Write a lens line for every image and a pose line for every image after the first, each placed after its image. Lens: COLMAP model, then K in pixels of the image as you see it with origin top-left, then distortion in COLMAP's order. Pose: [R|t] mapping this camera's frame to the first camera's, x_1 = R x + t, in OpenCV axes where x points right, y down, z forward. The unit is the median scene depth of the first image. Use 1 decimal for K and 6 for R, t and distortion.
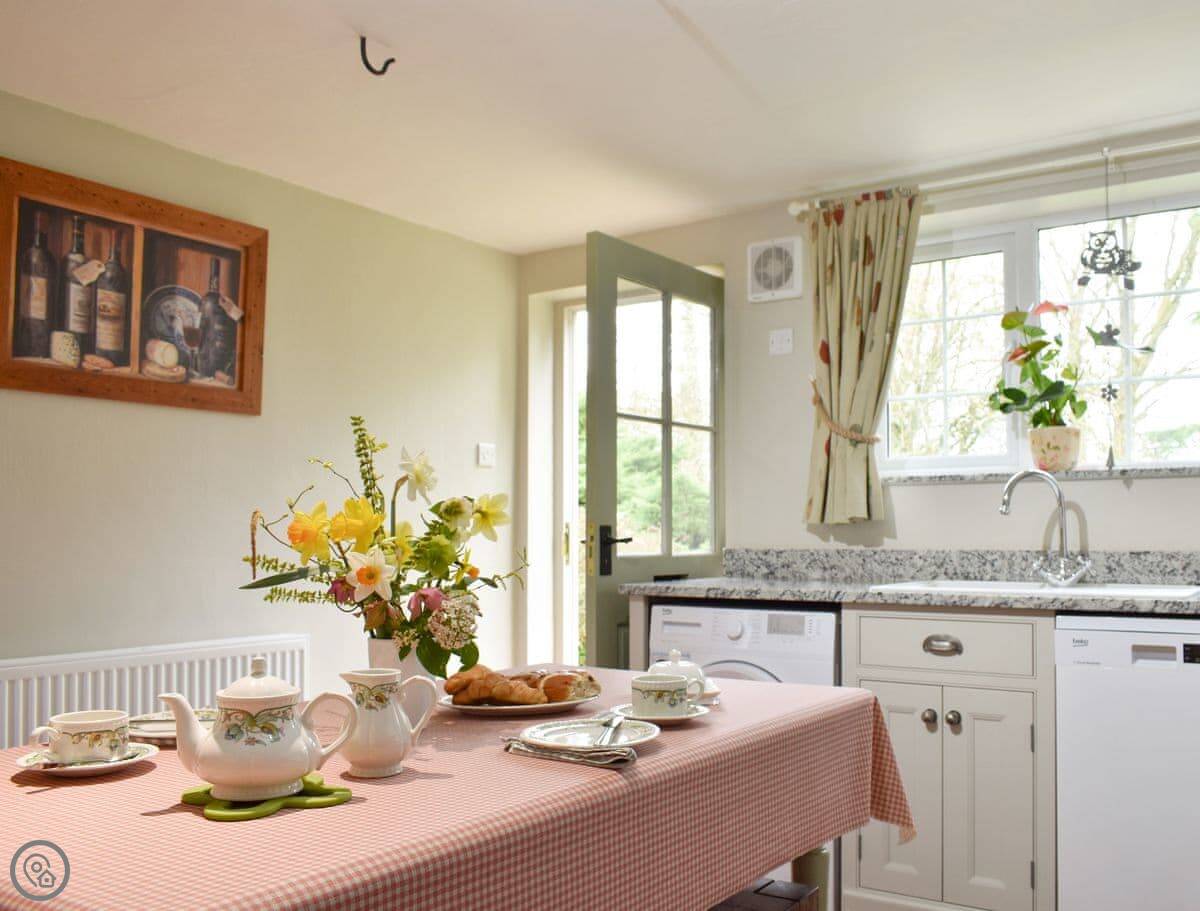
lens RADIAL K [[1120.5, 0, 600.0], [0, 1120.5, 509.5], [0, 0, 1]] dist [-0.006122, -0.003273]
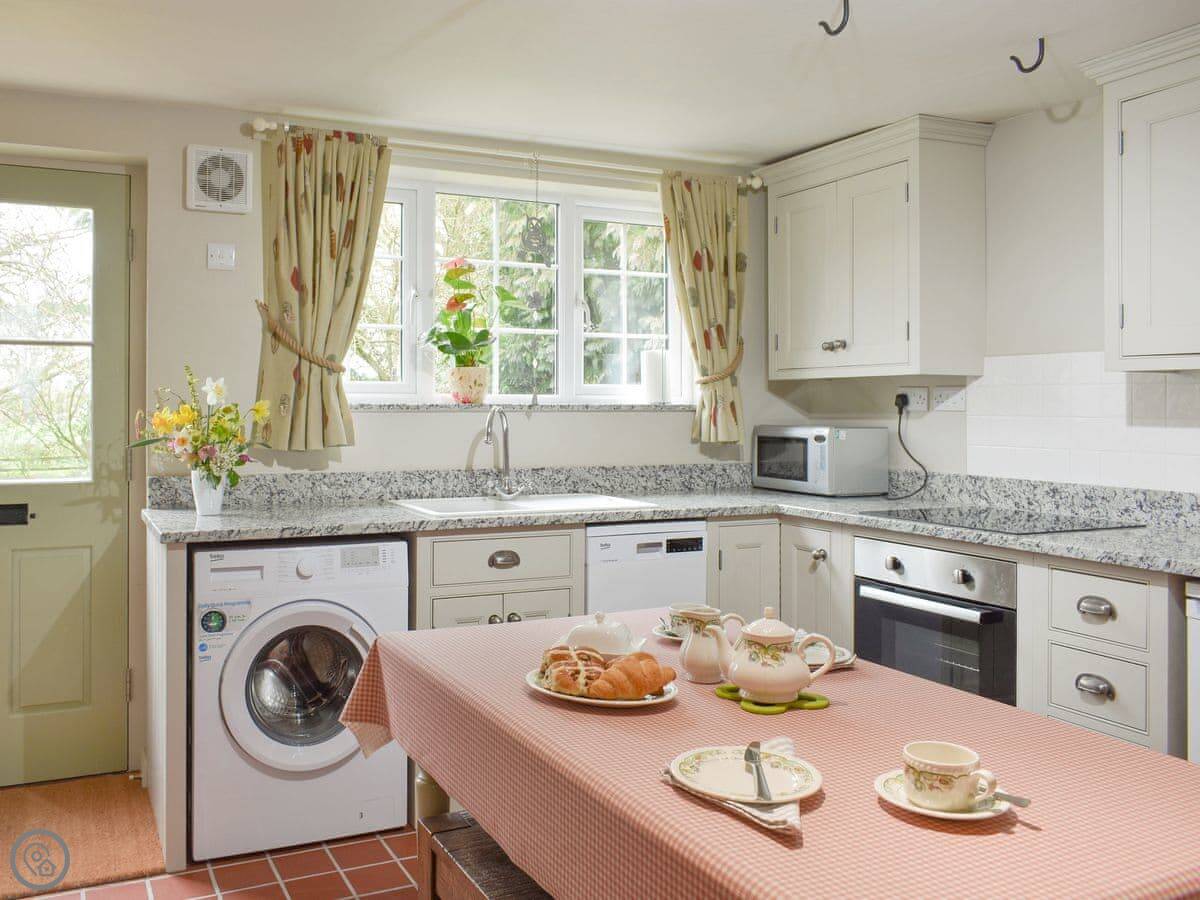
lens RADIAL K [[1078.7, 0, 599.8], [0, 1078.7, 407.7], [0, 0, 1]] dist [0.007736, 0.003343]
pose [[0.489710, 0.000380, 0.871885, -0.528683], [-0.025690, 0.999572, 0.013994, -0.047755], [-0.871507, -0.029252, 0.489510, 0.300081]]
